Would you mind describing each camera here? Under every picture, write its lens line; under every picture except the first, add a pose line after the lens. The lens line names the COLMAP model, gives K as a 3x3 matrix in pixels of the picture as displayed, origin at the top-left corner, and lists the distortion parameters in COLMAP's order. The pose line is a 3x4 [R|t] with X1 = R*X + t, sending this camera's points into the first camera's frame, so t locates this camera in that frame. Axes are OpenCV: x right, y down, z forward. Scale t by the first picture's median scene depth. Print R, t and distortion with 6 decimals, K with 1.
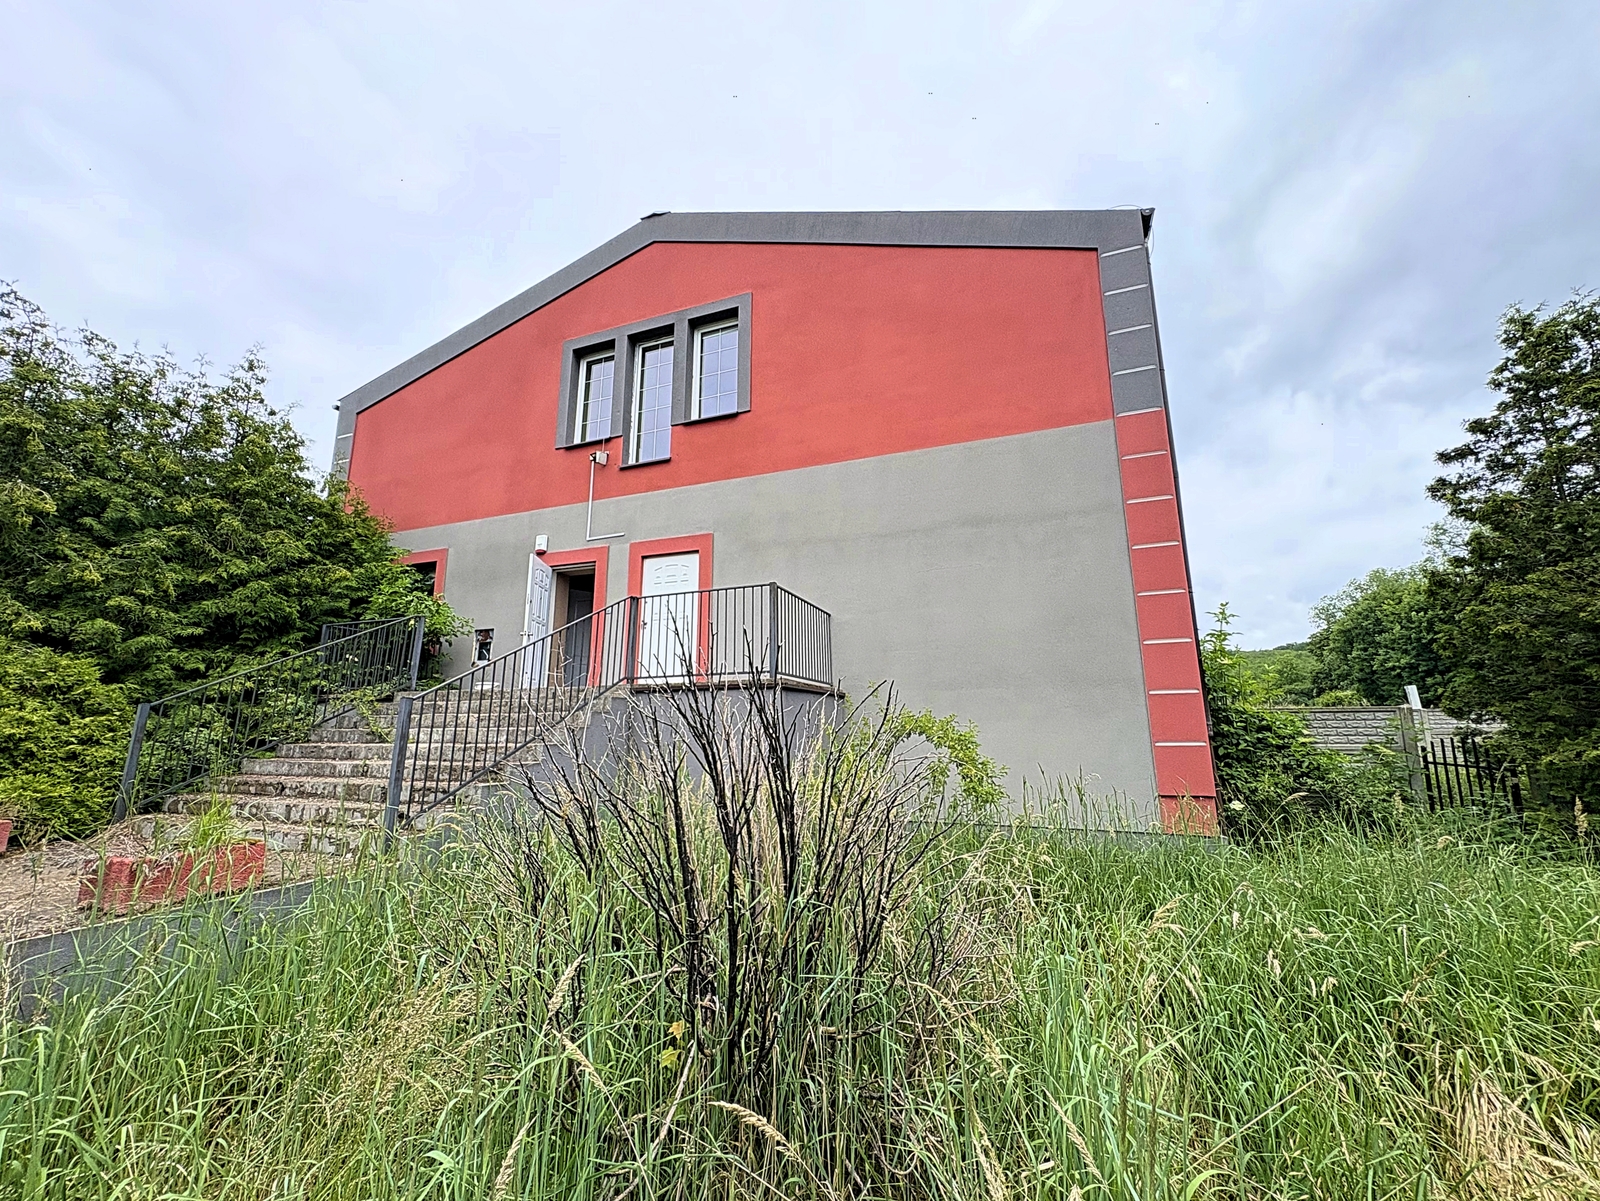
lens RADIAL K [[640.0, 0, 801.3], [0, 640.0, 606.7], [0, 0, 1]] dist [0.001879, 0.000005]
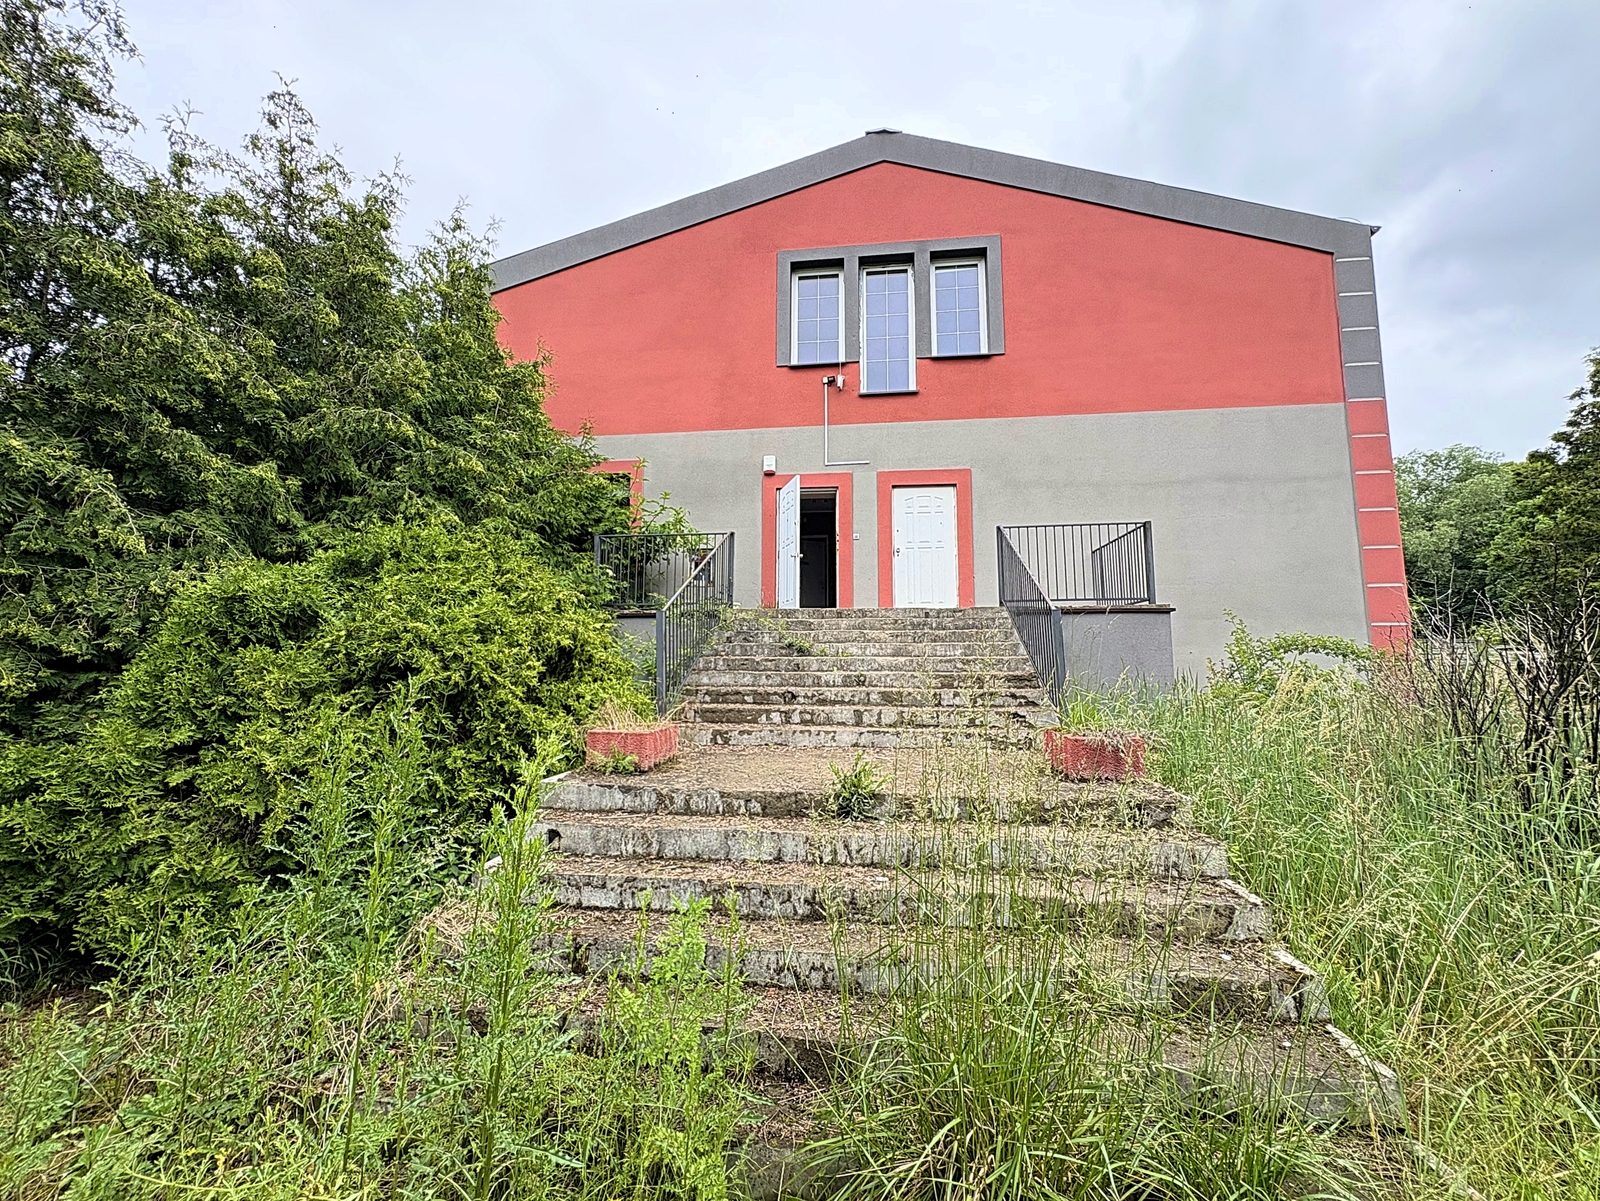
lens RADIAL K [[640.0, 0, 811.9], [0, 640.0, 603.9], [0, 0, 1]] dist [0.001879, 0.000005]
pose [[0.970515, 0.029493, 0.239231, -0.625919], [-0.051954, 0.994753, 0.088131, 0.027220], [-0.235377, -0.097962, 0.966955, 0.014126]]
